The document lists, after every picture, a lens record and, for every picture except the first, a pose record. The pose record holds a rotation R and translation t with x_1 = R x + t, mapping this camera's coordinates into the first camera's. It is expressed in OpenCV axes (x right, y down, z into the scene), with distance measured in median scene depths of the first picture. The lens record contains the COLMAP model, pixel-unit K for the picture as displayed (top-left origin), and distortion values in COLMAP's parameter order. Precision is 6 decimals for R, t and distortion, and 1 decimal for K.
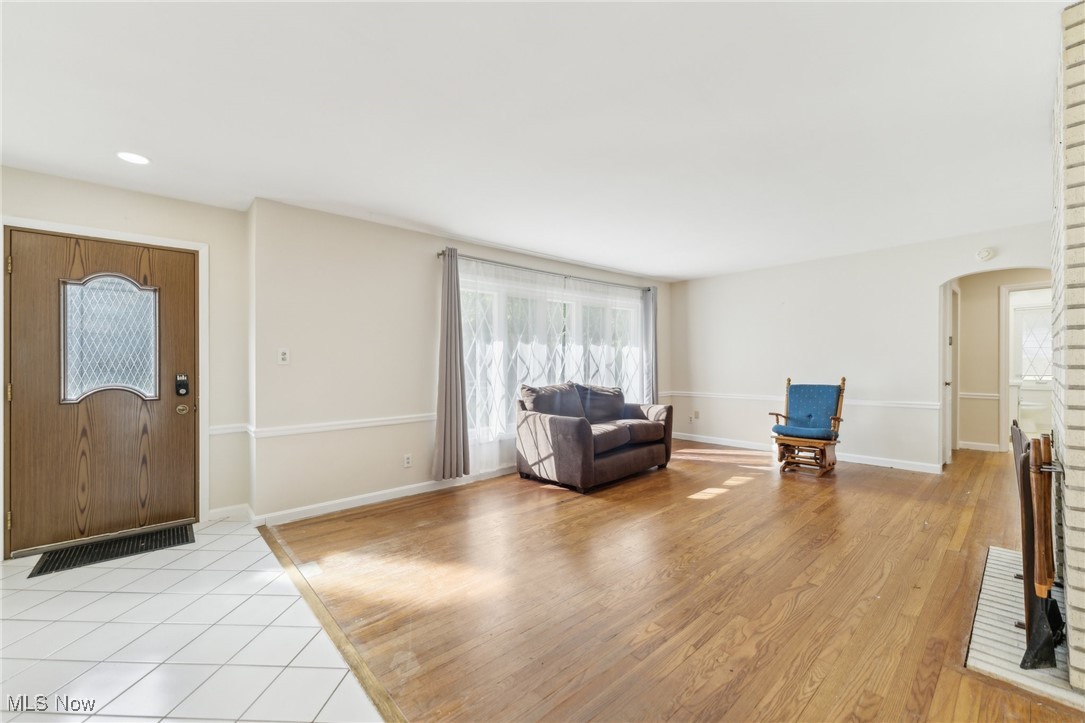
lens RADIAL K [[437.7, 0, 542.5], [0, 437.7, 361.5], [0, 0, 1]] dist [0.001754, 0.000264]
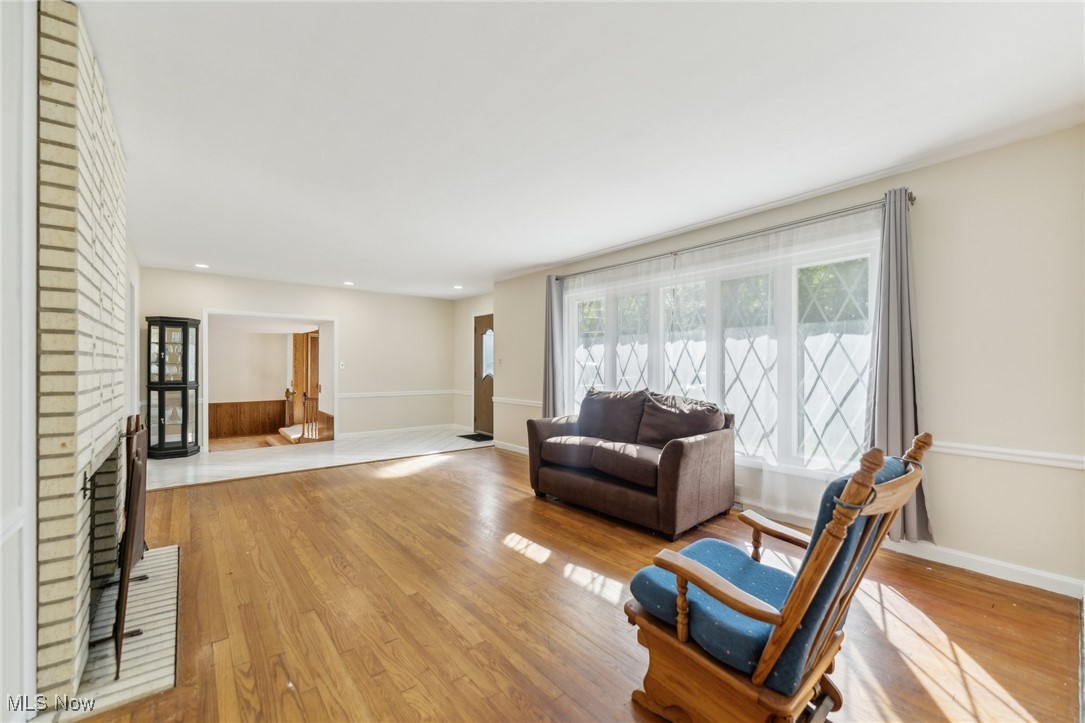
lens RADIAL K [[437.7, 0, 542.5], [0, 437.7, 361.5], [0, 0, 1]] dist [0.001754, 0.000264]
pose [[-0.050139, -0.000419, -0.998742, 1.089797], [0.005883, 0.999982, -0.000714, -0.006219], [0.998725, -0.005912, -0.050136, 1.049633]]
